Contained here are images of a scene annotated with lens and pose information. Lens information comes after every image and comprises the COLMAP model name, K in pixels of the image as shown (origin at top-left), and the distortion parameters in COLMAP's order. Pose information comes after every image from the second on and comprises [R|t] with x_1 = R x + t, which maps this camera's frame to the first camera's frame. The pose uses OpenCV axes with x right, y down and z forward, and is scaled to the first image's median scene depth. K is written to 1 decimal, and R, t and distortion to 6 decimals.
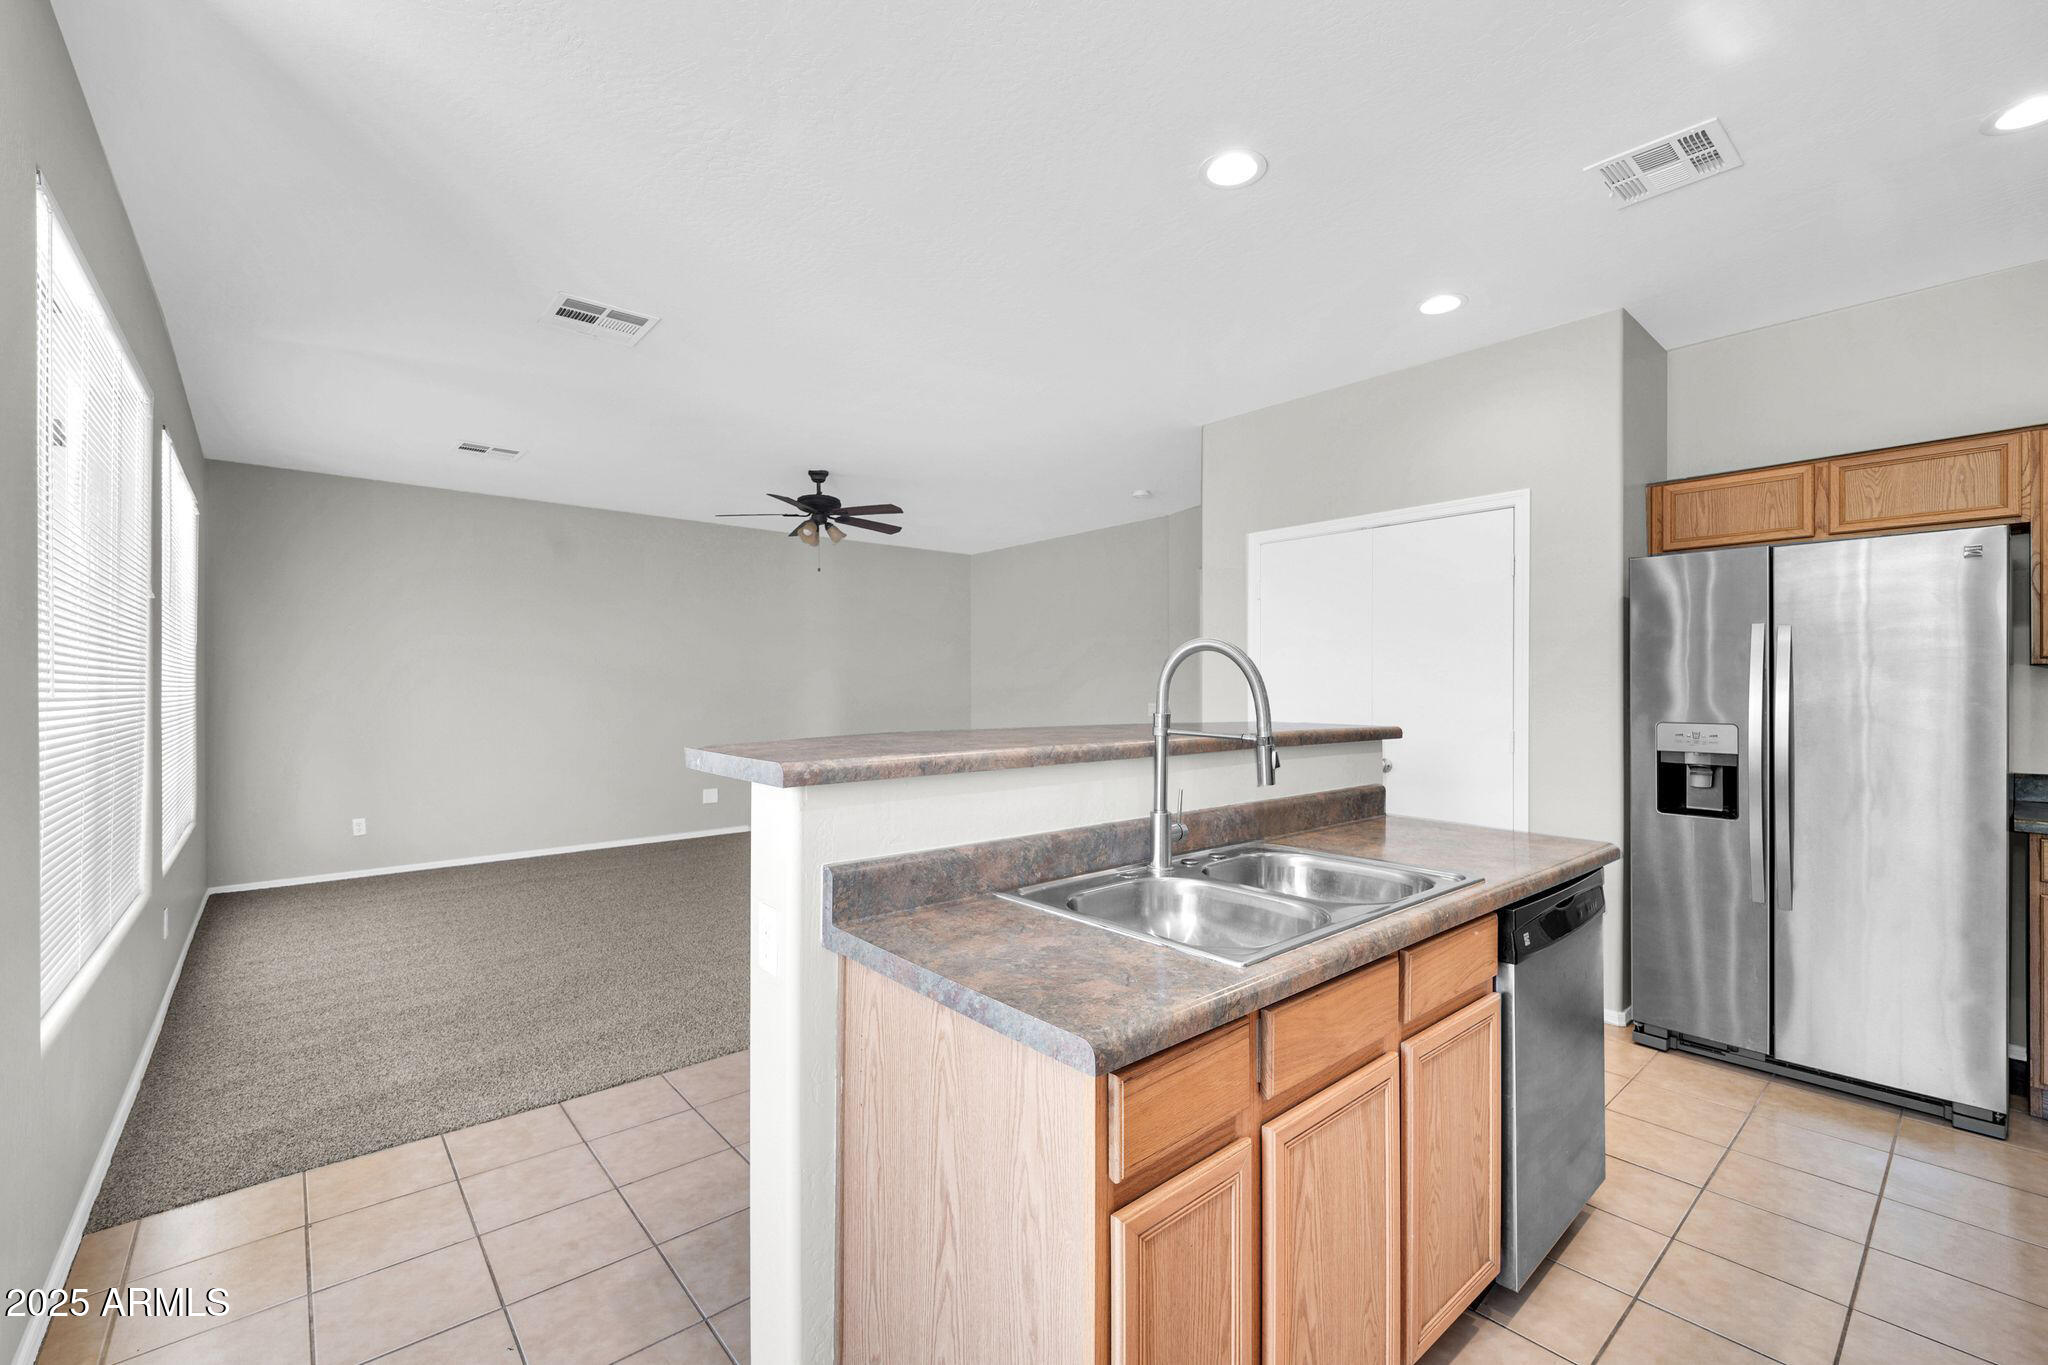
lens RADIAL K [[859.3, 0, 1035.1], [0, 859.3, 686.4], [0, 0, 1]] dist [-0.003840, -0.001234]
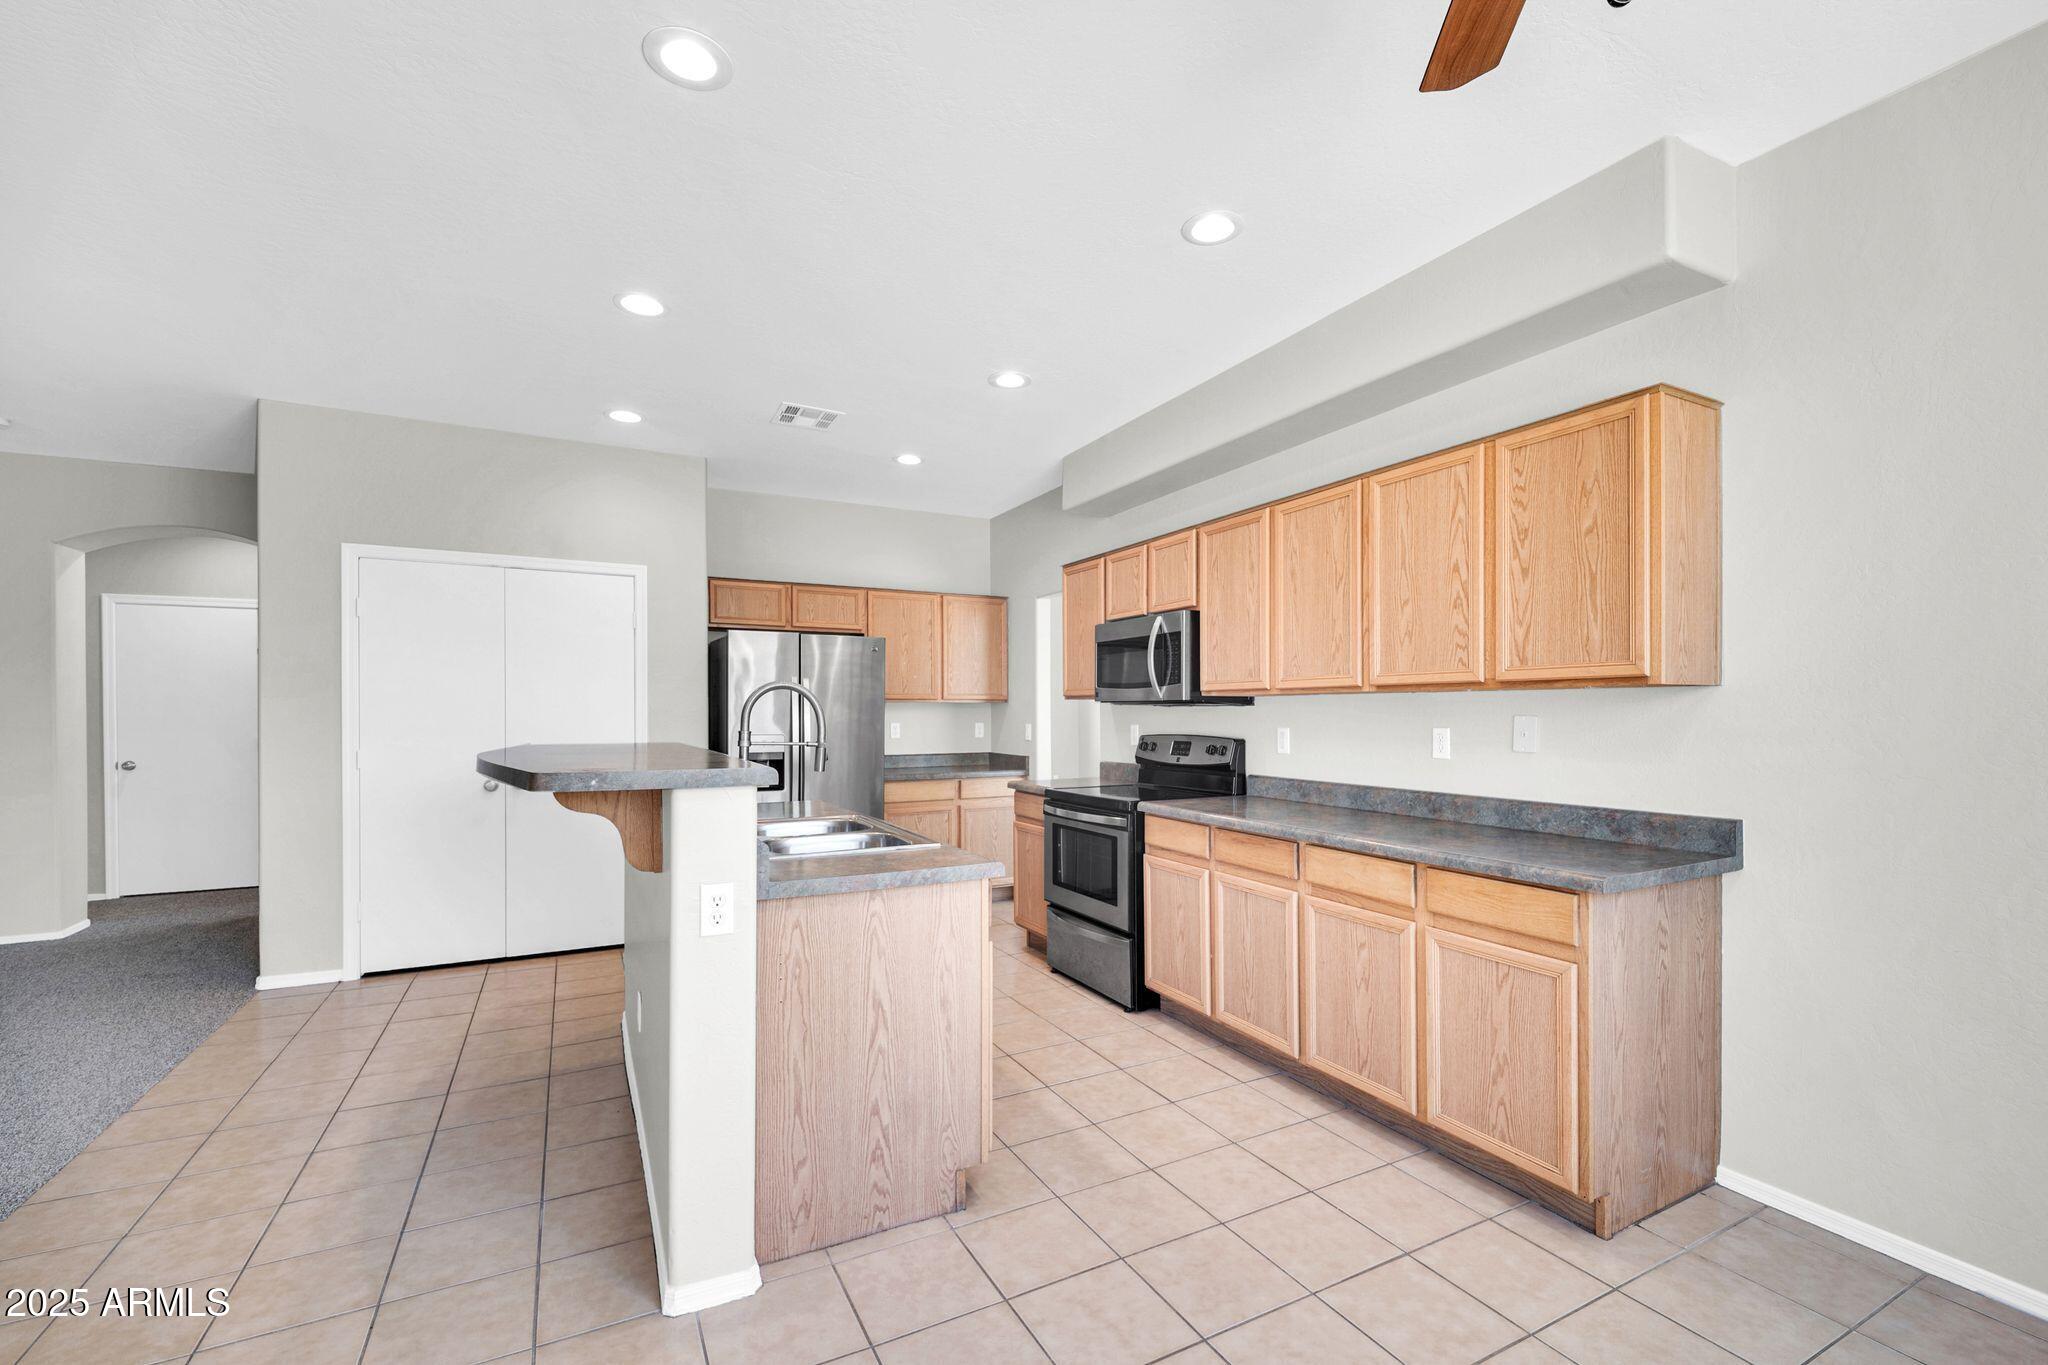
lens RADIAL K [[859.3, 0, 1028.4], [0, 859.3, 706.6], [0, 0, 1]] dist [-0.003840, -0.001234]
pose [[0.230521, 0.007233, 0.973041, -0.814078], [-0.002855, 0.999973, -0.006757, -0.001293], [-0.973063, -0.001221, 0.230535, 0.138716]]
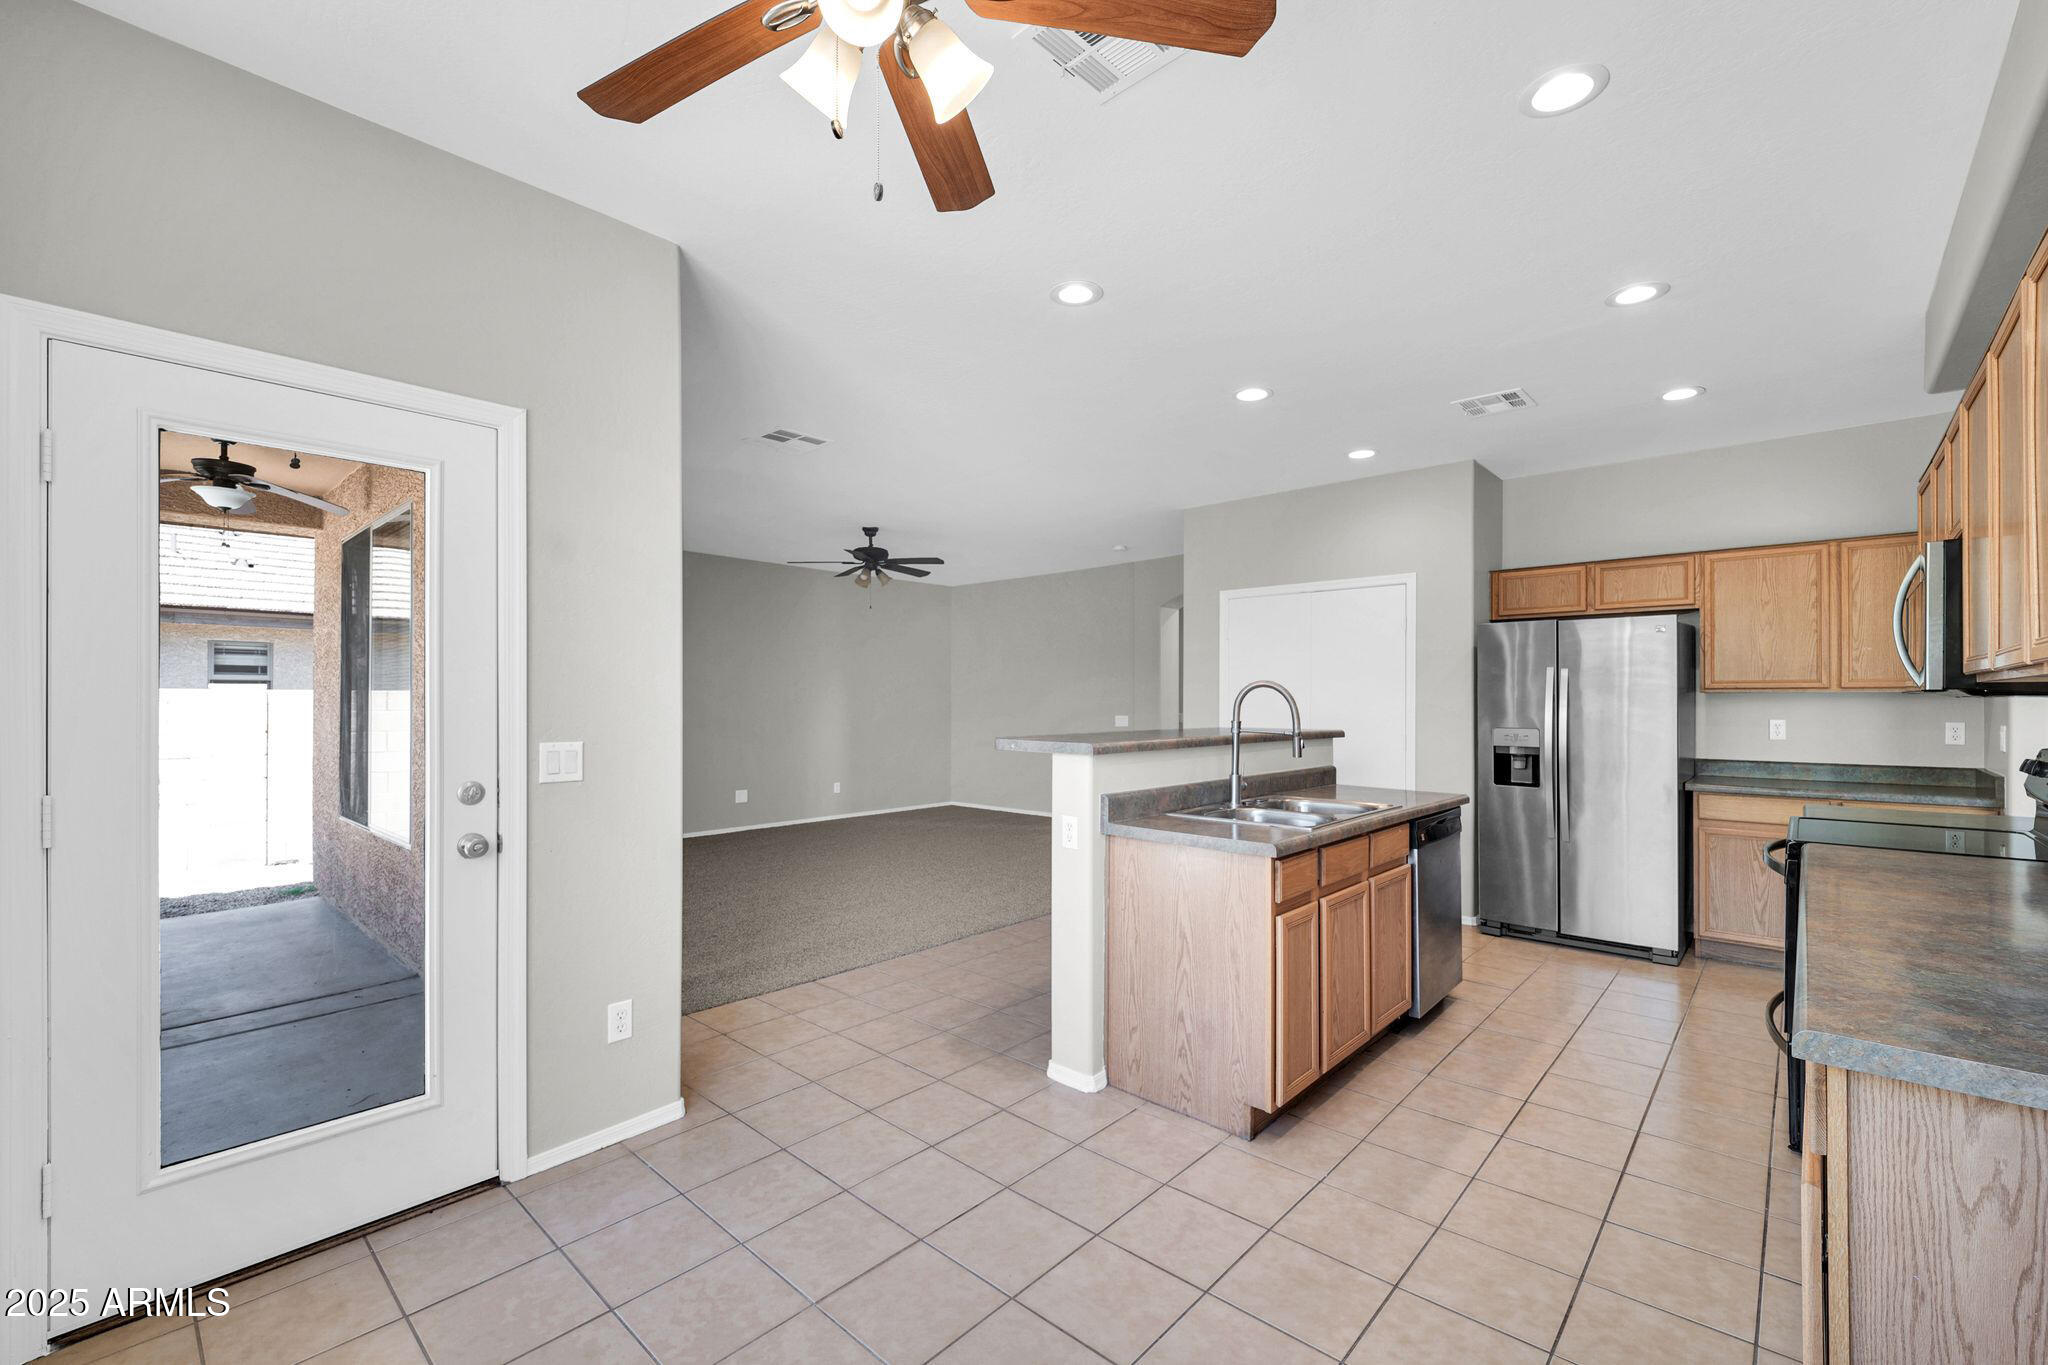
lens RADIAL K [[859.3, 0, 1034.2], [0, 859.3, 692.7], [0, 0, 1]] dist [-0.003840, -0.001234]
pose [[0.993130, 0.004087, 0.116948, -0.353057], [-0.003253, 0.999968, -0.007322, -0.010187], [-0.116974, 0.006891, 0.993111, -0.553526]]
